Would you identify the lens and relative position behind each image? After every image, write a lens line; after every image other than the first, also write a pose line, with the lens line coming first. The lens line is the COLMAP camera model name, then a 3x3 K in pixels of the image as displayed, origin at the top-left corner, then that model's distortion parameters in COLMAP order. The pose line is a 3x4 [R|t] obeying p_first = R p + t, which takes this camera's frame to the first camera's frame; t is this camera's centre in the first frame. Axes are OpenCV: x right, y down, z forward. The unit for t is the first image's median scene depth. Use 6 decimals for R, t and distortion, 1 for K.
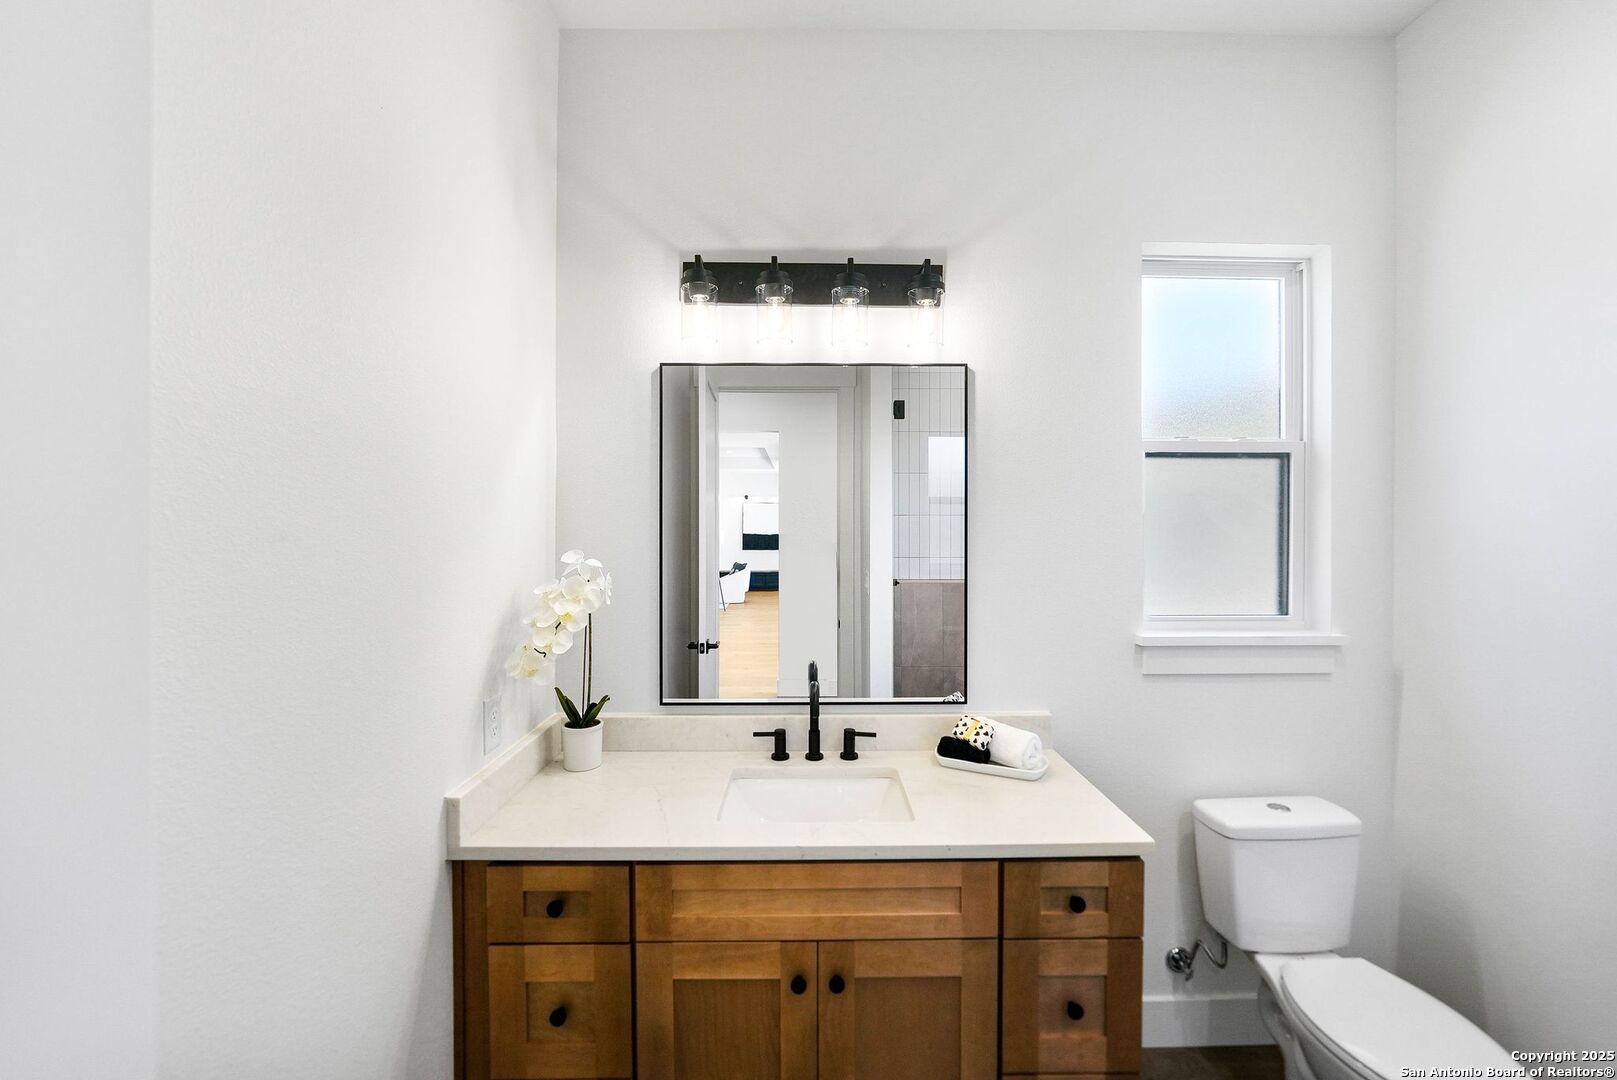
lens RADIAL K [[617.7, 0, 815.1], [0, 617.7, 531.4], [0, 0, 1]] dist [-0.011983, 0.000219]
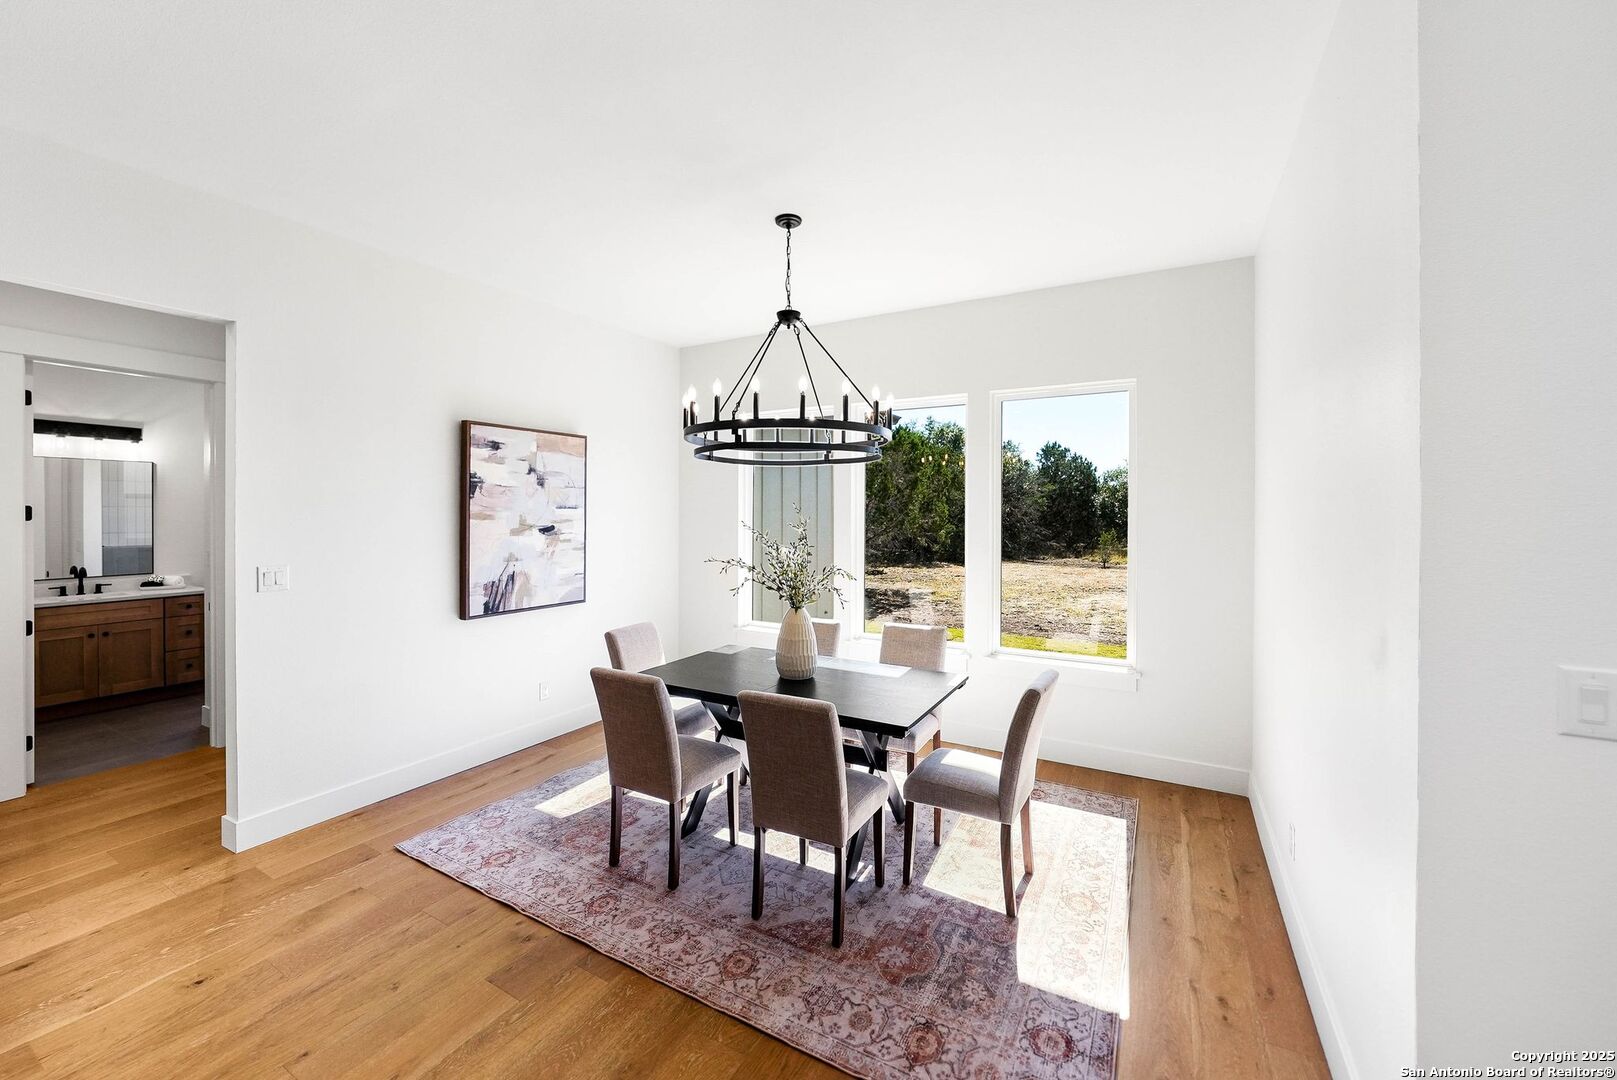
lens RADIAL K [[617.7, 0, 815.1], [0, 617.7, 531.4], [0, 0, 1]] dist [-0.011983, 0.000219]
pose [[0.498150, -0.008877, 0.867045, -0.835392], [-0.009338, 0.999835, 0.015601, -0.010026], [-0.867040, -0.015868, 0.497985, -3.791691]]
